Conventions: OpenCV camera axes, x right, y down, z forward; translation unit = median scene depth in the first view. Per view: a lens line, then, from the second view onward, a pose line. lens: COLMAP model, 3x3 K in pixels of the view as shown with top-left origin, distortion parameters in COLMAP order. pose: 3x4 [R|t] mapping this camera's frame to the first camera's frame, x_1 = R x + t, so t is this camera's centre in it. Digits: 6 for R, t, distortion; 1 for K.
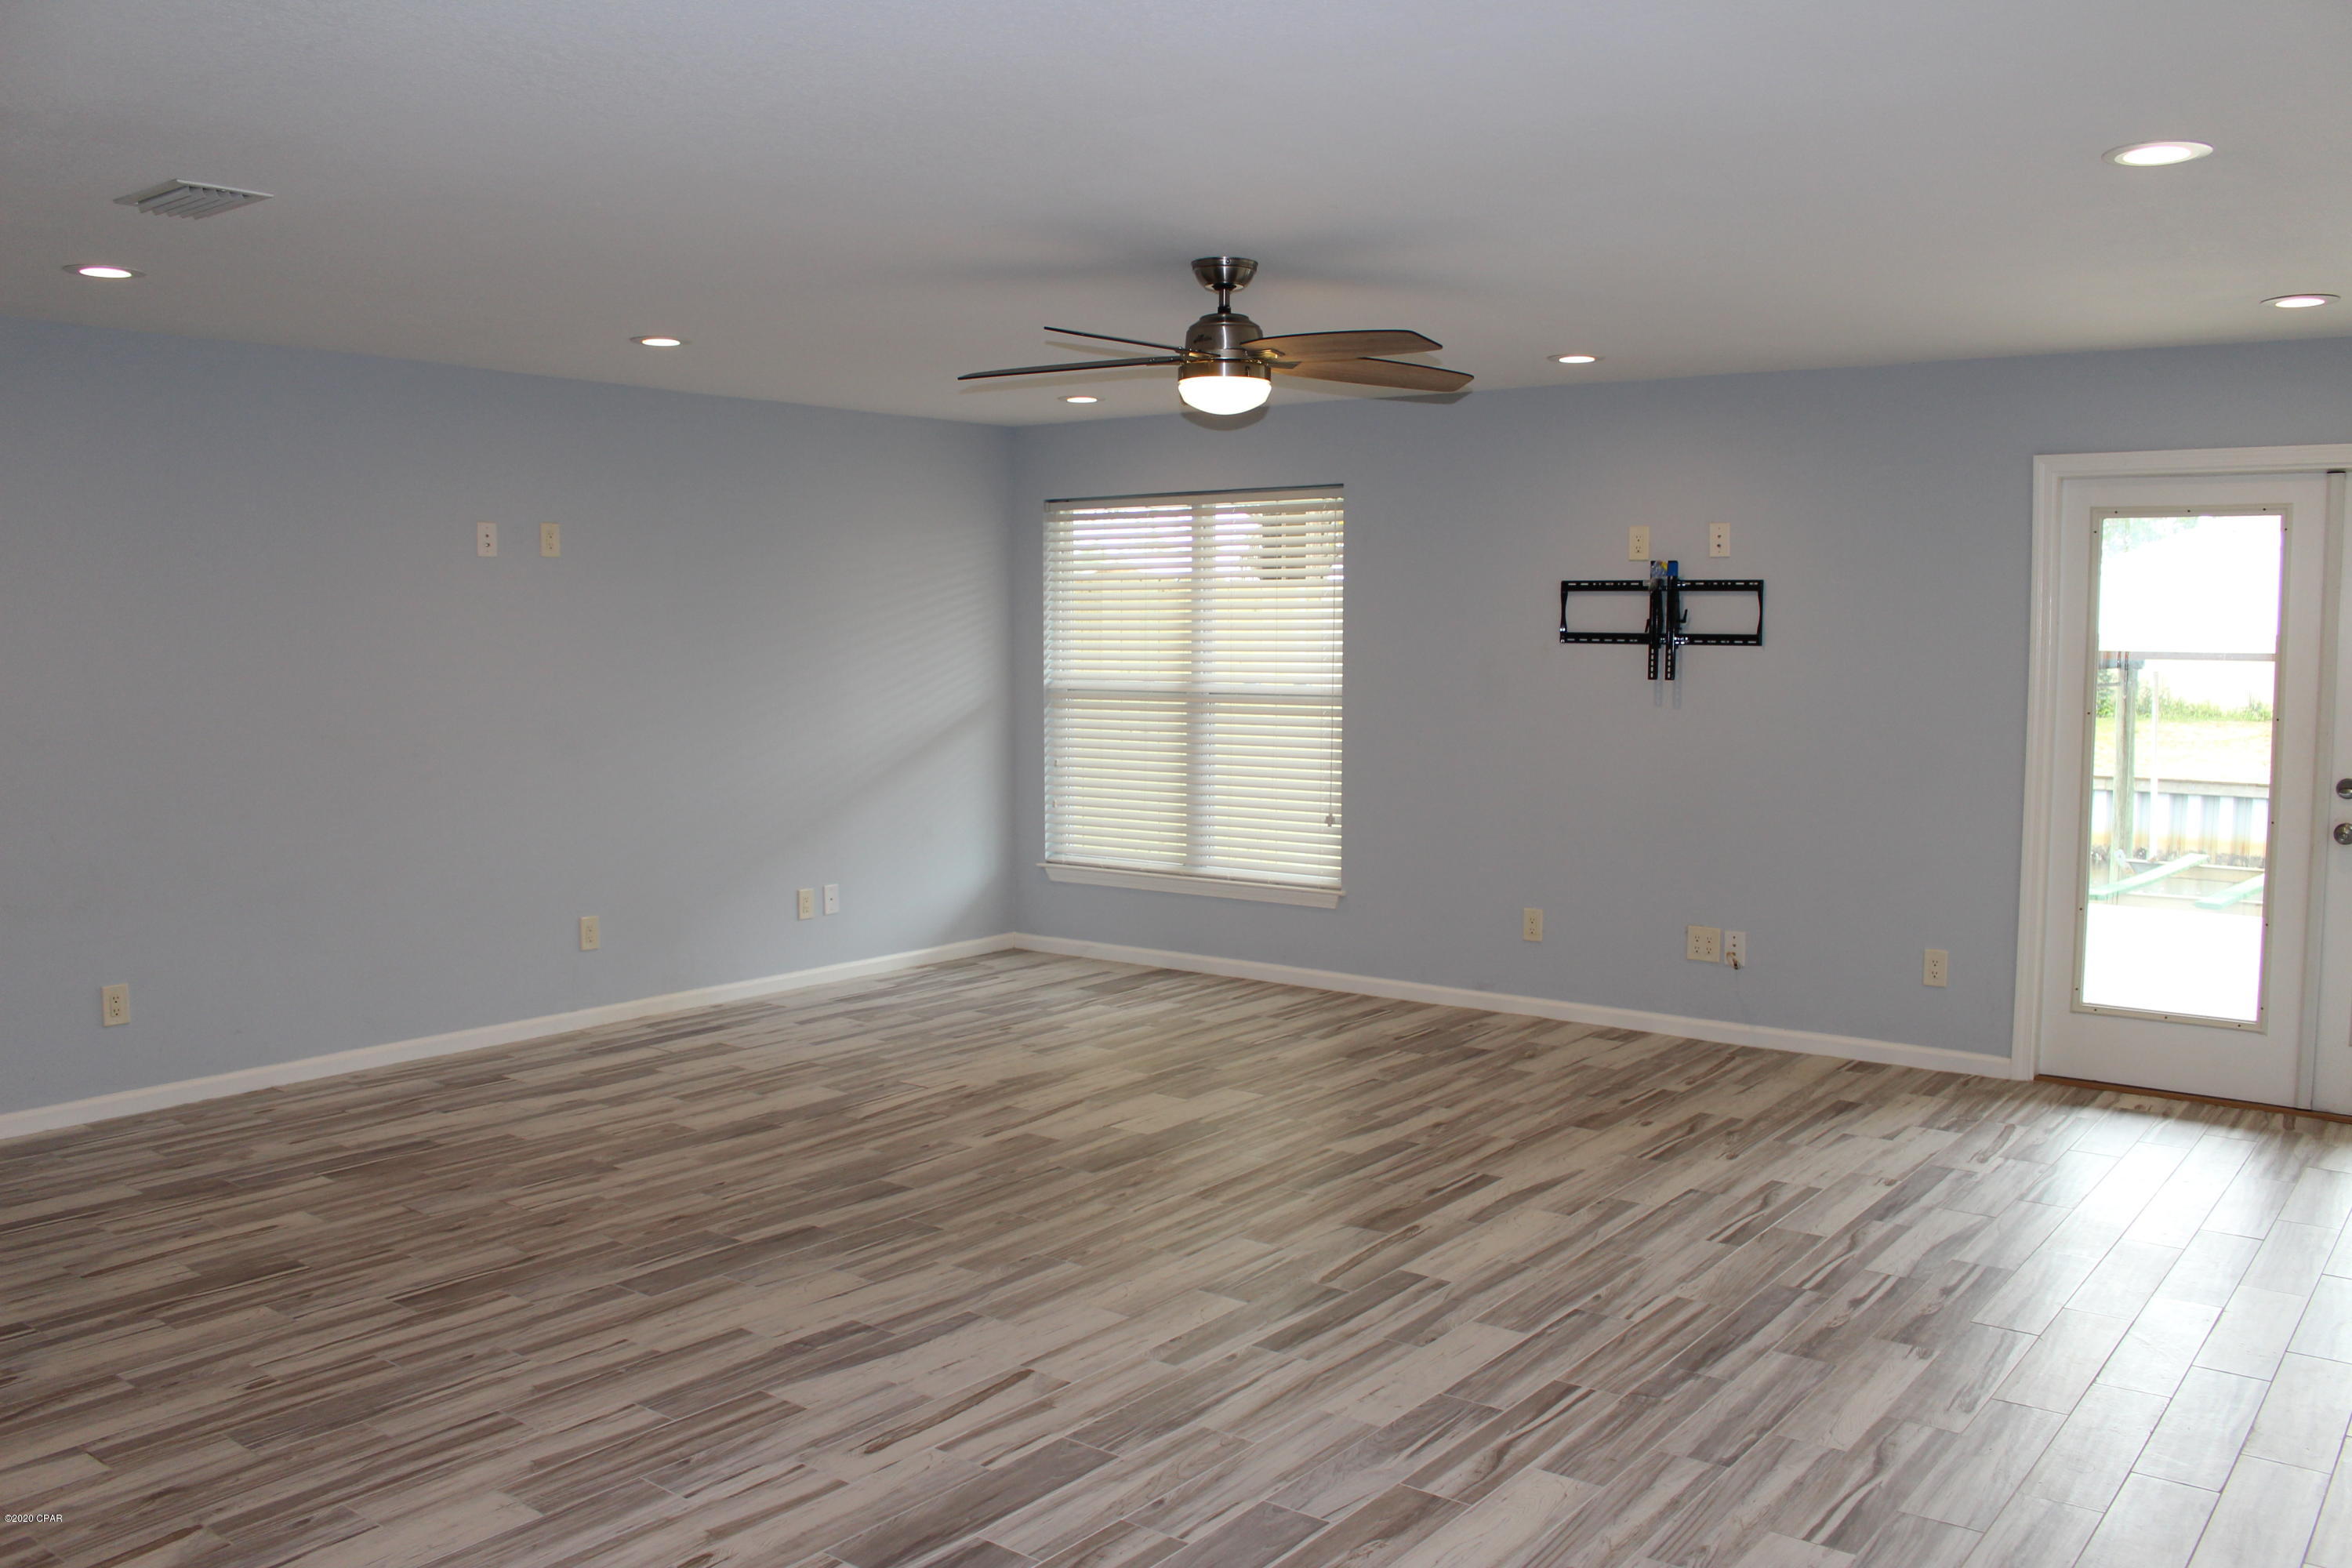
lens RADIAL K [[1946.1, 0, 1185.5], [0, 1946.1, 781.9], [0, 0, 1]] dist [-0.164246, 0.136715]
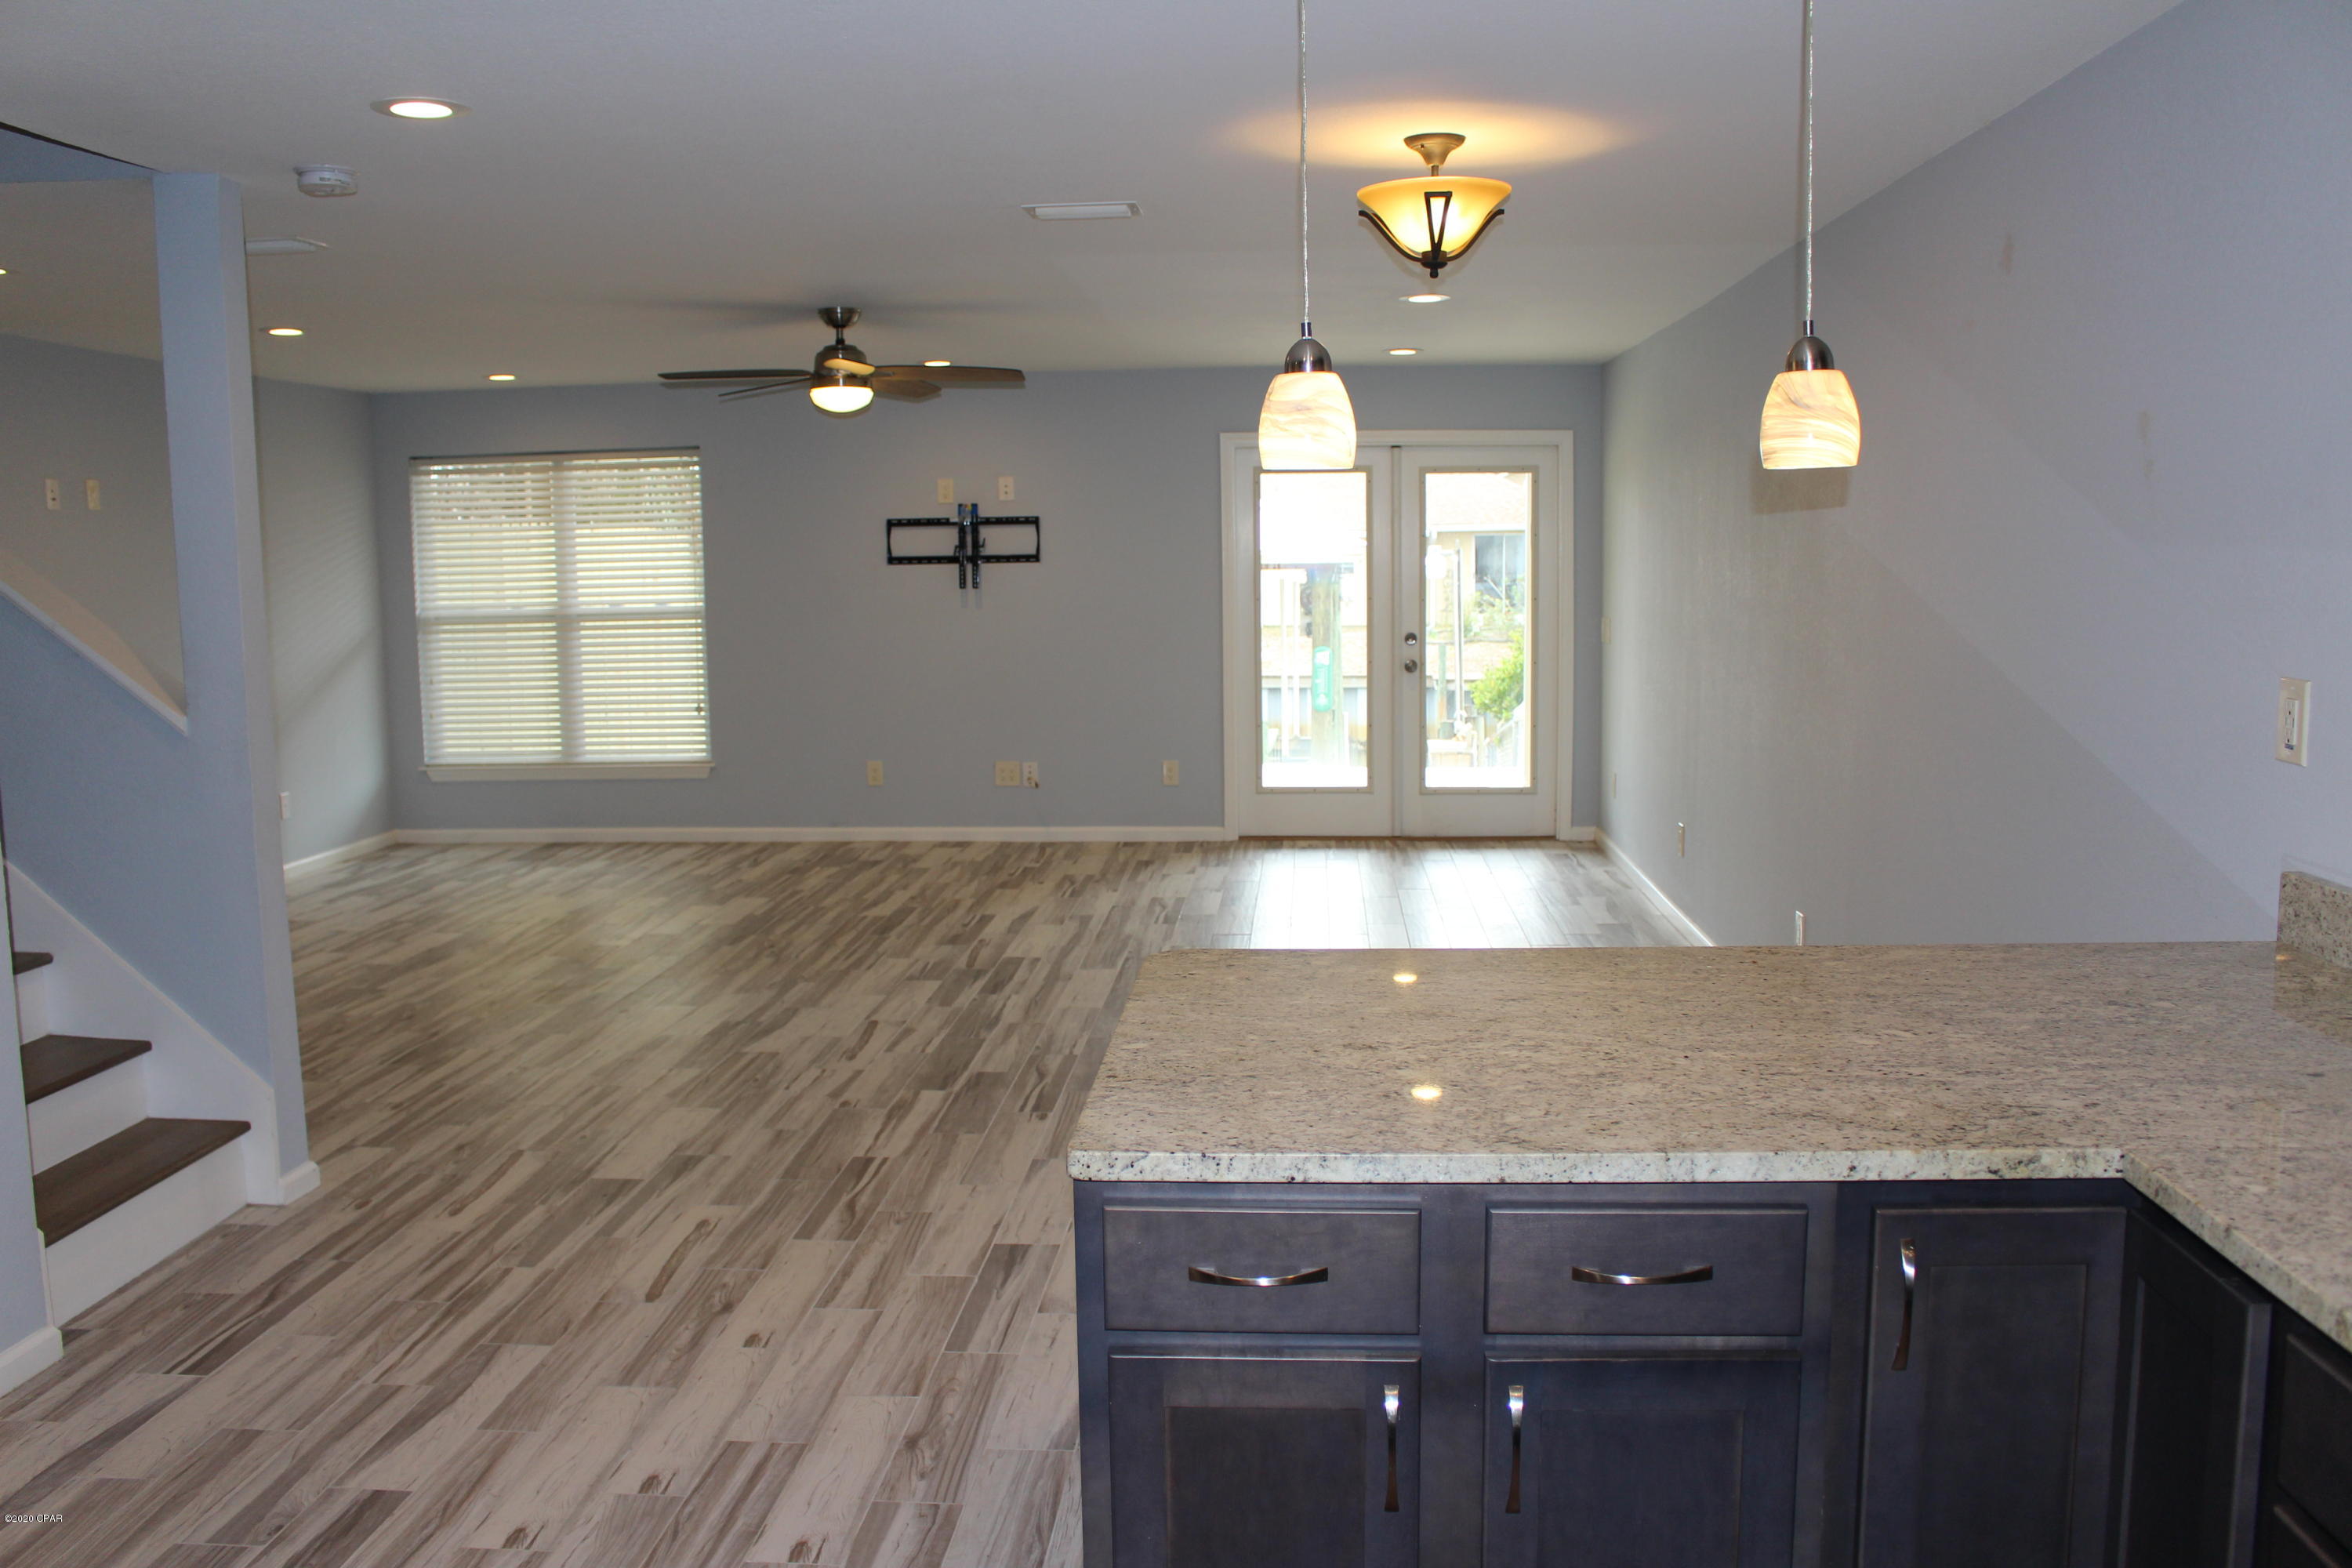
lens RADIAL K [[1946.1, 0, 1185.5], [0, 1946.1, 781.9], [0, 0, 1]] dist [-0.164246, 0.136715]
pose [[0.832049, -0.079105, 0.549033, -0.462894], [0.059831, 0.996803, 0.052948, 0.025025], [-0.551467, -0.011206, 0.834122, -0.304327]]
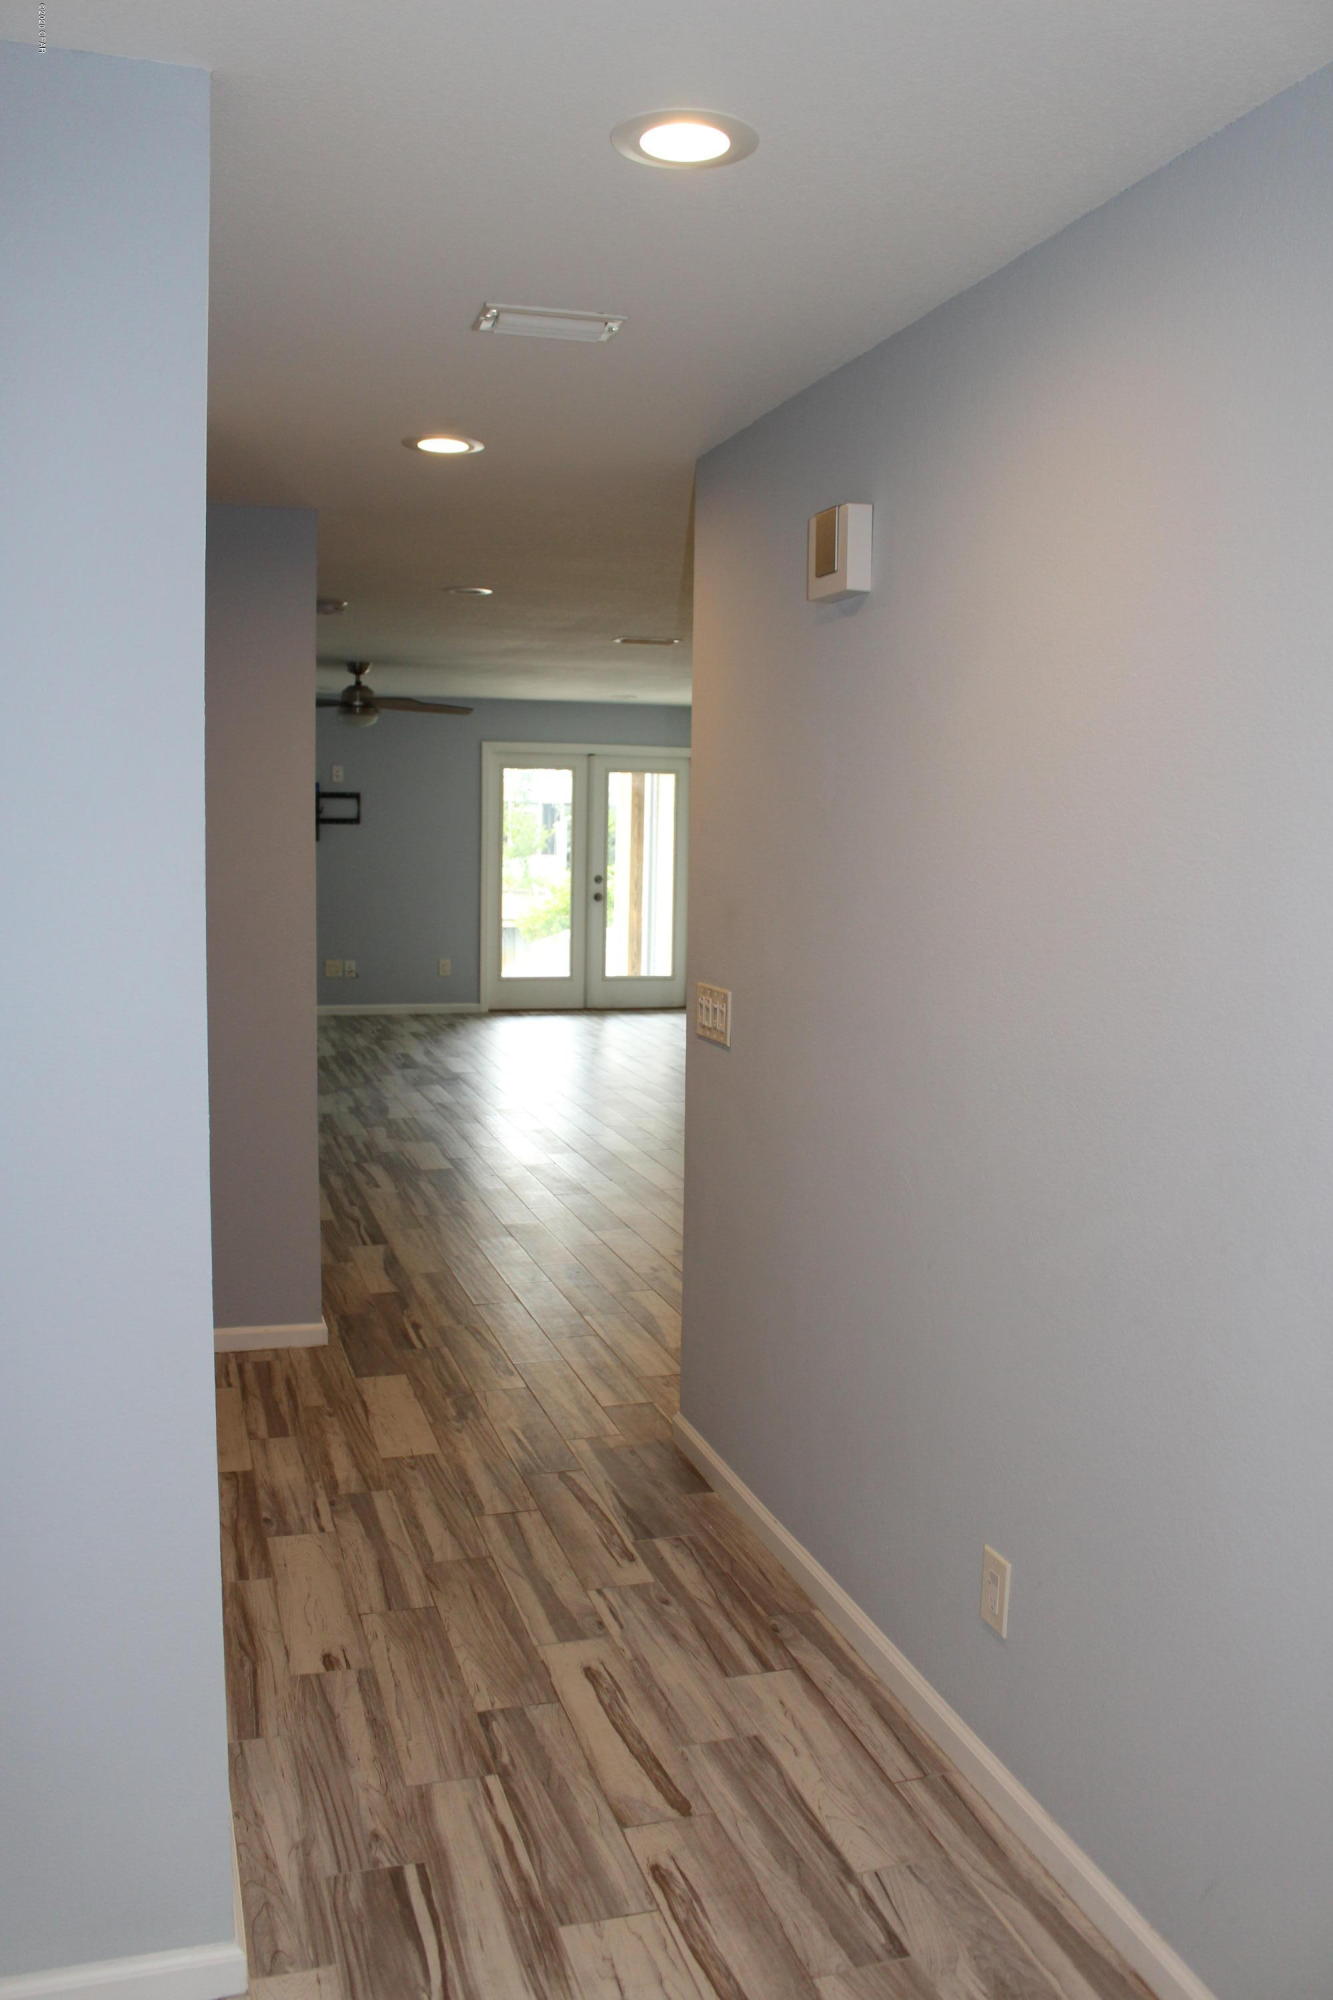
lens RADIAL K [[1654.9, 0, 666.5], [0, 1654.9, 1000.0], [0, 0, 1]] dist [-0.164246, 0.136715]
pose [[0.578234, -0.082539, 0.811685, -1.091319], [0.047776, 0.996588, 0.067307, 0.018594], [-0.814471, -0.000140, 0.580204, -0.362060]]
